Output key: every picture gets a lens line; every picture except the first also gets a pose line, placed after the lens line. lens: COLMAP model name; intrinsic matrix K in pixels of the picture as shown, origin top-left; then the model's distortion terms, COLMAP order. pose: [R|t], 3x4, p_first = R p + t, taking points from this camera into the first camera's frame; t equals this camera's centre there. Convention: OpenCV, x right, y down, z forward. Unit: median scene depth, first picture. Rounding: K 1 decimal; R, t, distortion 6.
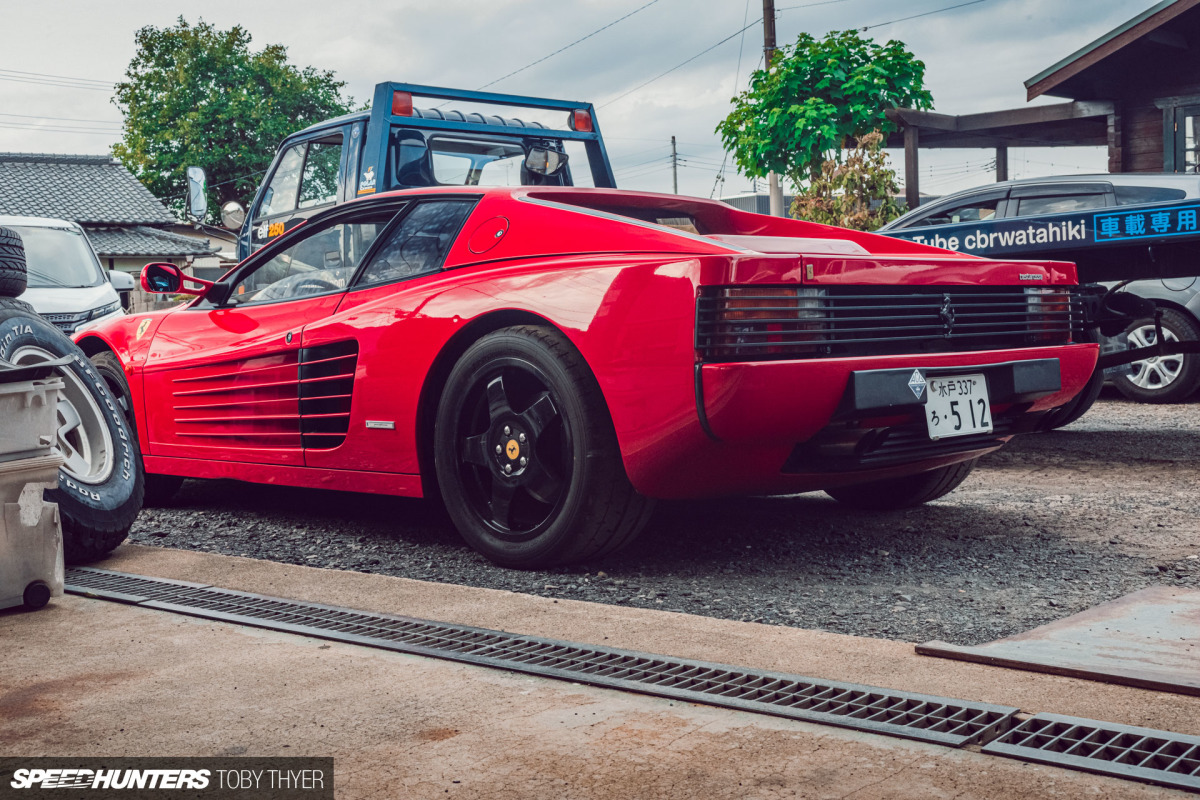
lens RADIAL K [[1555.7, 0, 601.1], [0, 1555.7, 402.7], [0, 0, 1]] dist [0.035868, 0.000000]
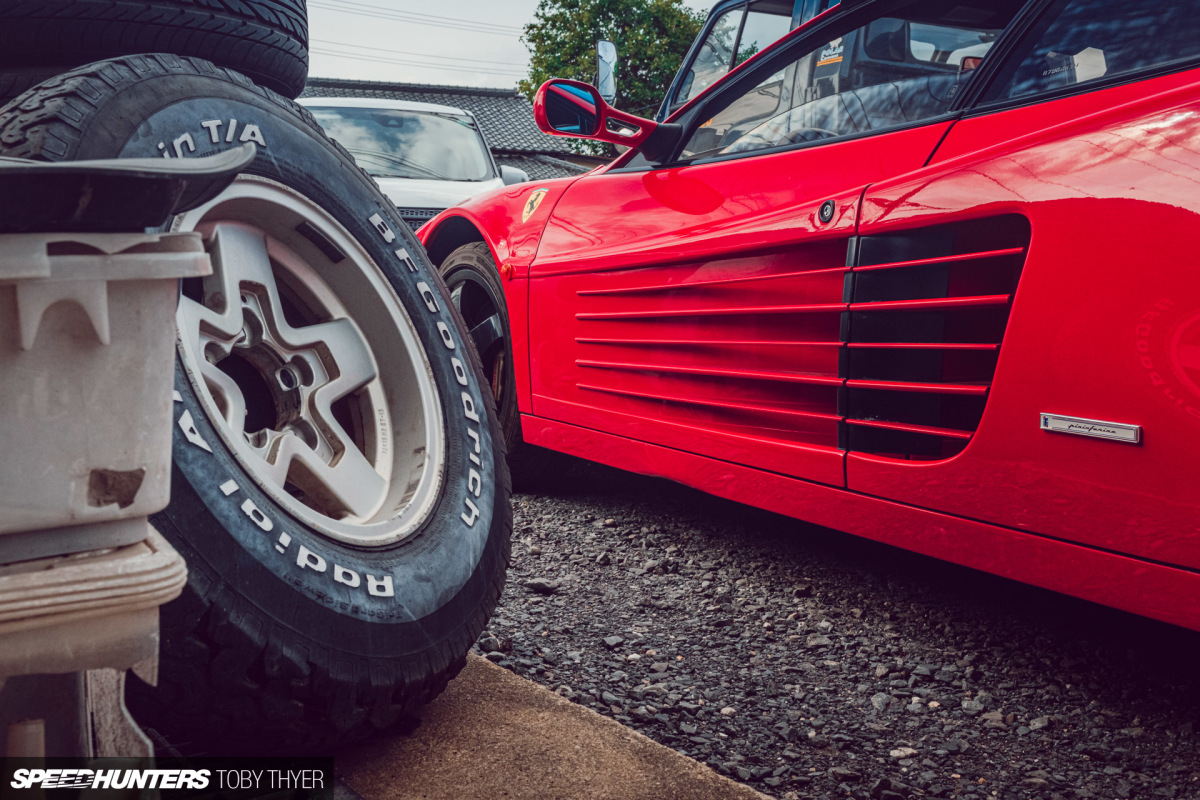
lens RADIAL K [[1399.8, 0, 597.8], [0, 1399.8, 401.7], [0, 0, 1]] dist [-0.106279, 0.000000]
pose [[0.969981, 0.073104, -0.231933, -0.137120], [-0.061614, 0.996505, 0.056411, -0.003464], [0.235246, -0.040427, 0.971095, 0.473721]]
